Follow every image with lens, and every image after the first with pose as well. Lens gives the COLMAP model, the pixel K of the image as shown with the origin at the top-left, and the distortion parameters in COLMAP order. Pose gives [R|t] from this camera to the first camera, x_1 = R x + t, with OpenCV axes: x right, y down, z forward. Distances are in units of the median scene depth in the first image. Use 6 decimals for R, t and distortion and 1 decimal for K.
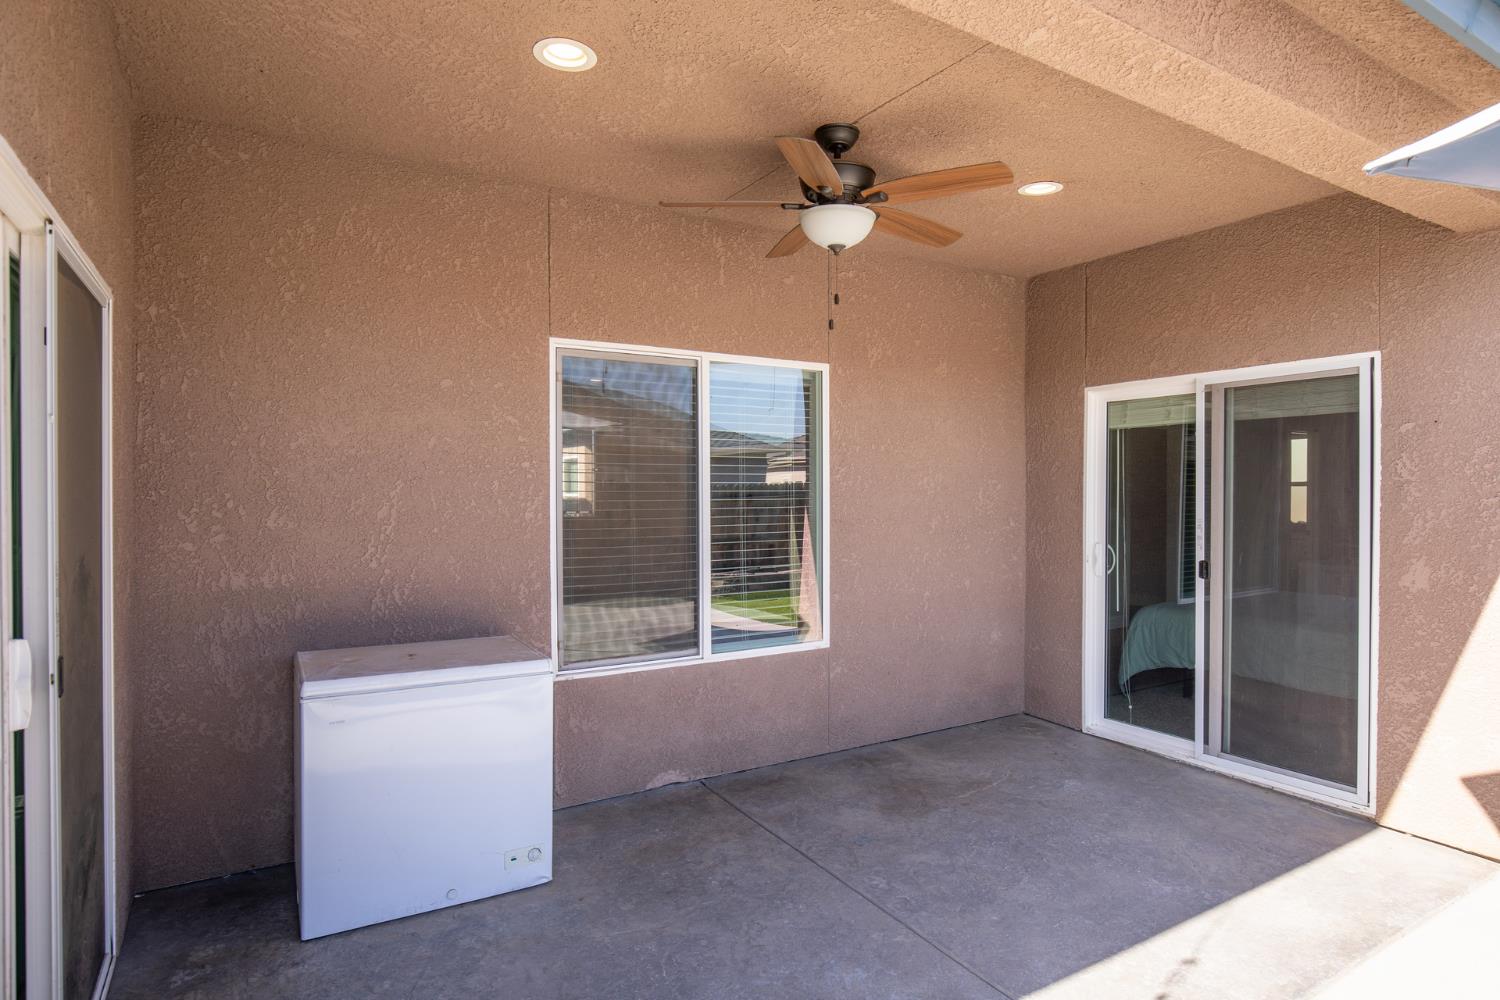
lens RADIAL K [[845.7, 0, 769.6], [0, 845.7, 496.8], [0, 0, 1]] dist [-0.014792, 0.005534]
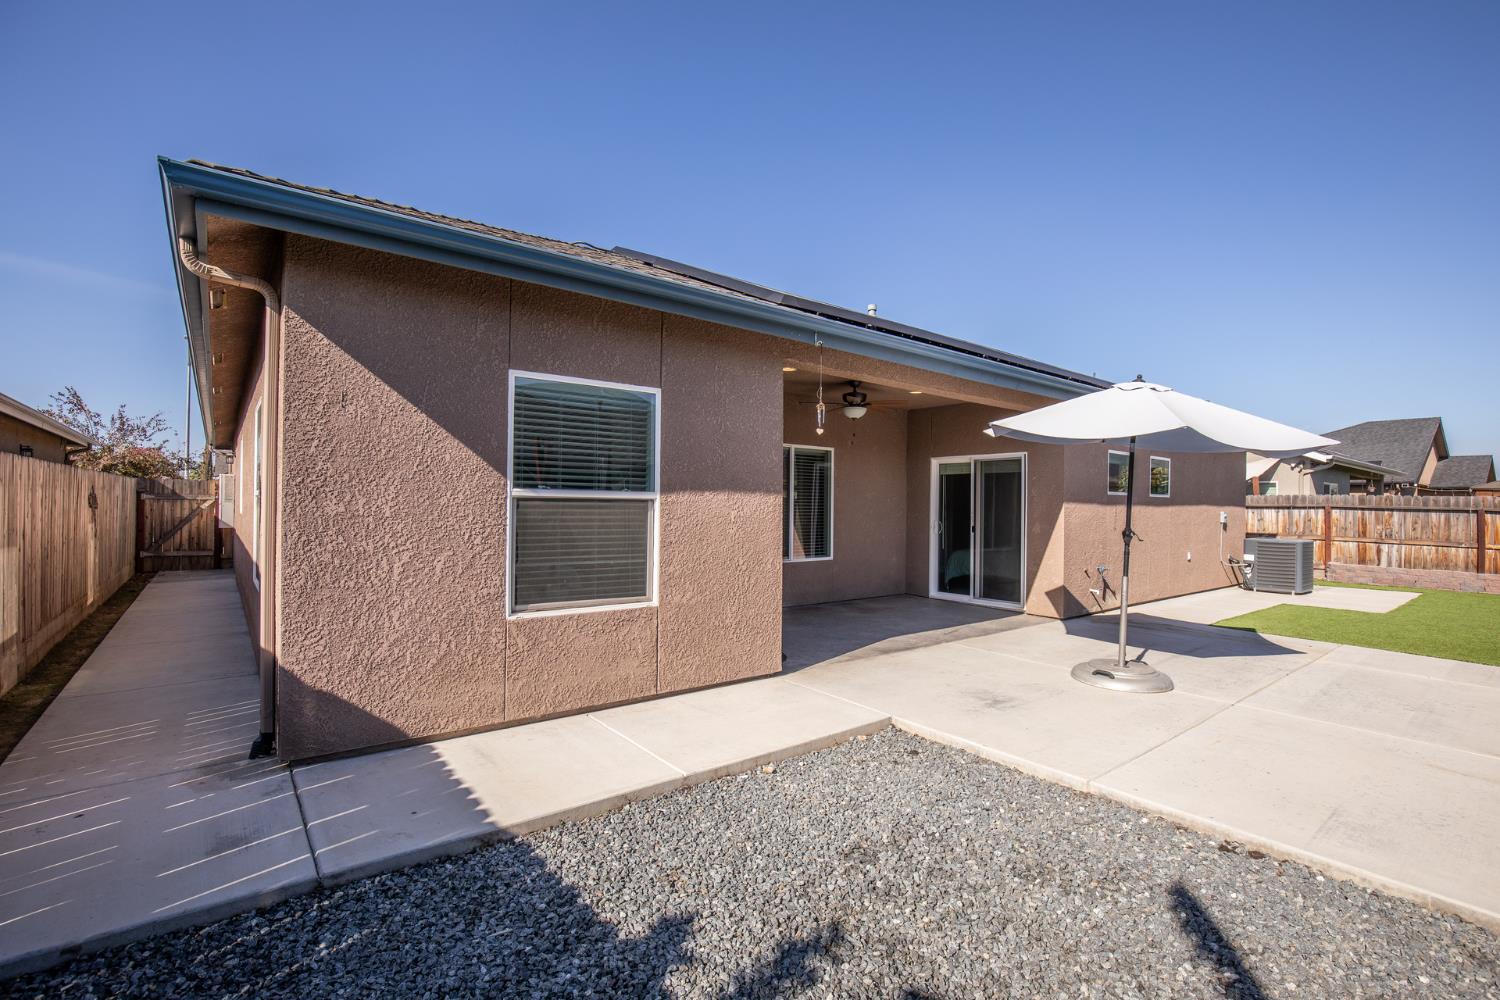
lens RADIAL K [[685.3, 0, 773.8], [0, 685.3, 499.0], [0, 0, 1]] dist [-0.015940, 0.001781]
pose [[0.991180, 0.012689, 0.131916, -0.398958], [-0.010128, 0.999747, -0.020067, 0.041607], [-0.132137, 0.018554, 0.991058, -1.070147]]
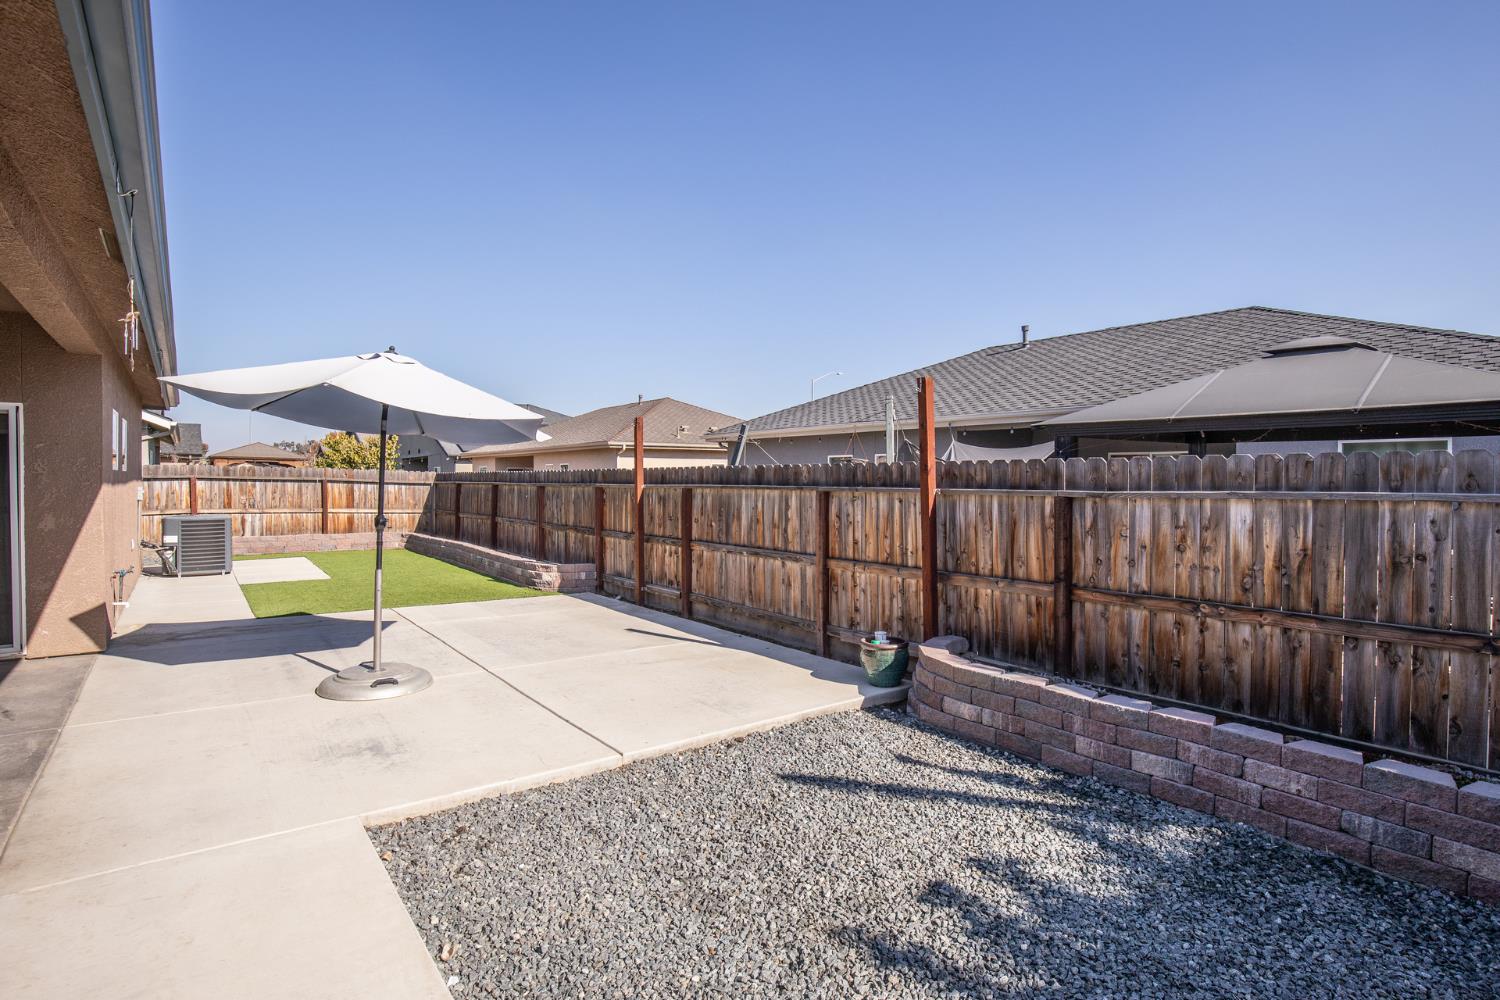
lens RADIAL K [[748.8, 0, 751.4], [0, 748.8, 487.7], [0, 0, 1]] dist [-0.028881, 0.002300]
pose [[-0.094461, -0.015873, 0.995402, -0.874008], [0.011267, 0.999792, 0.017013, 0.003242], [-0.995465, 0.012822, -0.094263, -0.380543]]
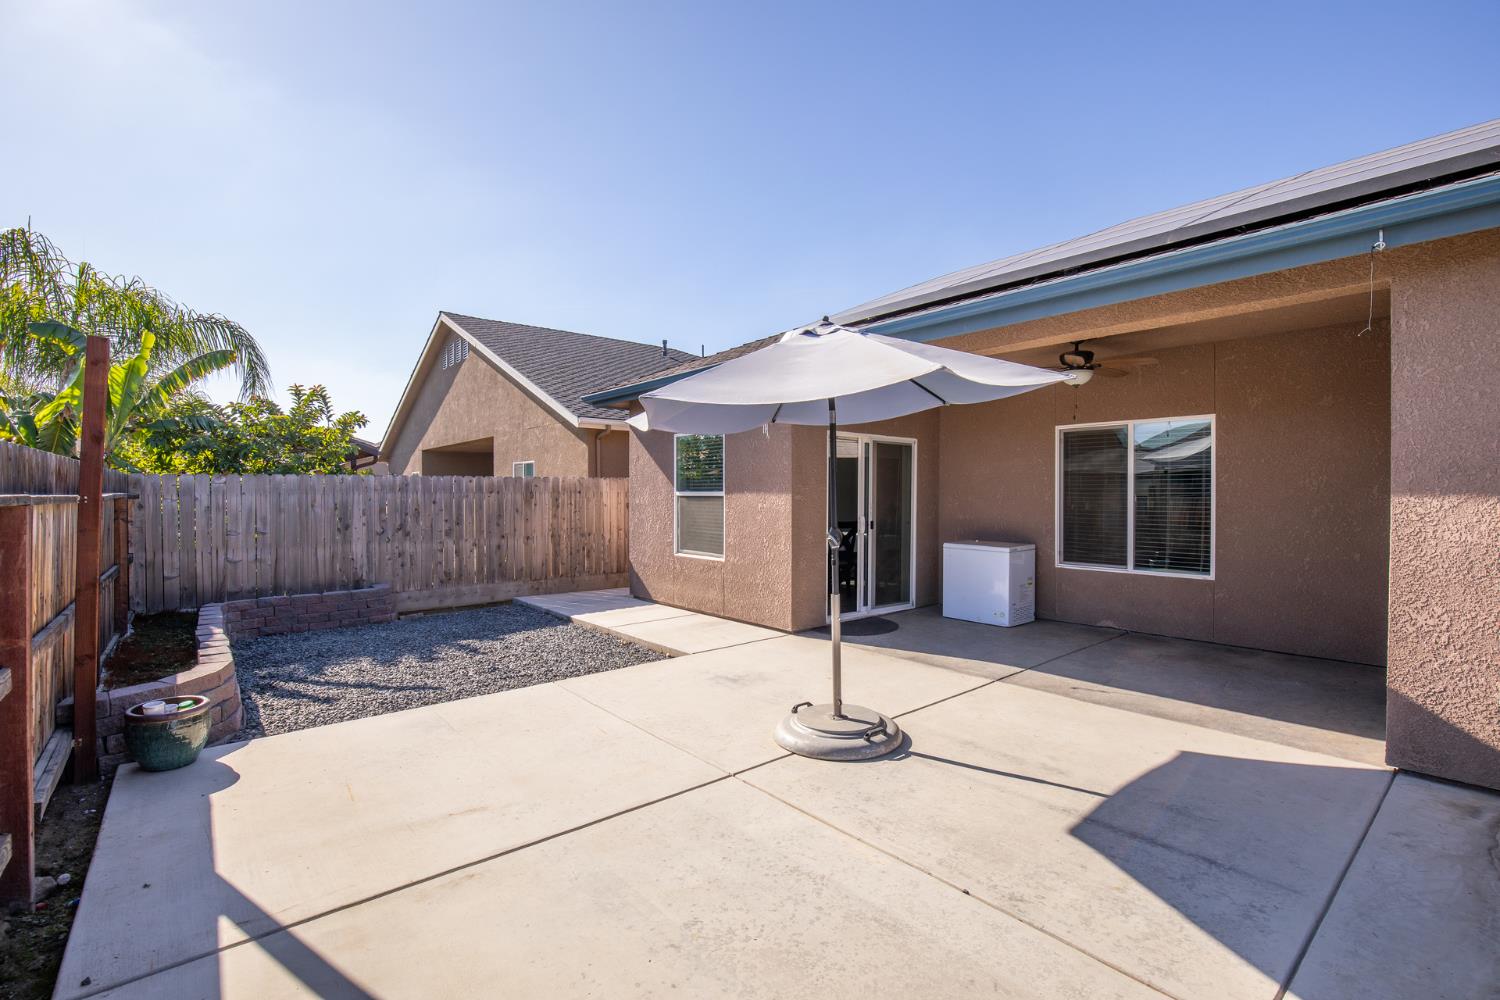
lens RADIAL K [[685.3, 0, 761.1], [0, 685.3, 495.0], [0, 0, 1]] dist [-0.015940, 0.001781]
pose [[0.148322, 0.001472, -0.988938, 1.365374], [-0.011219, 0.999937, -0.000195, 0.018175], [0.988875, 0.011124, 0.148329, -0.116000]]
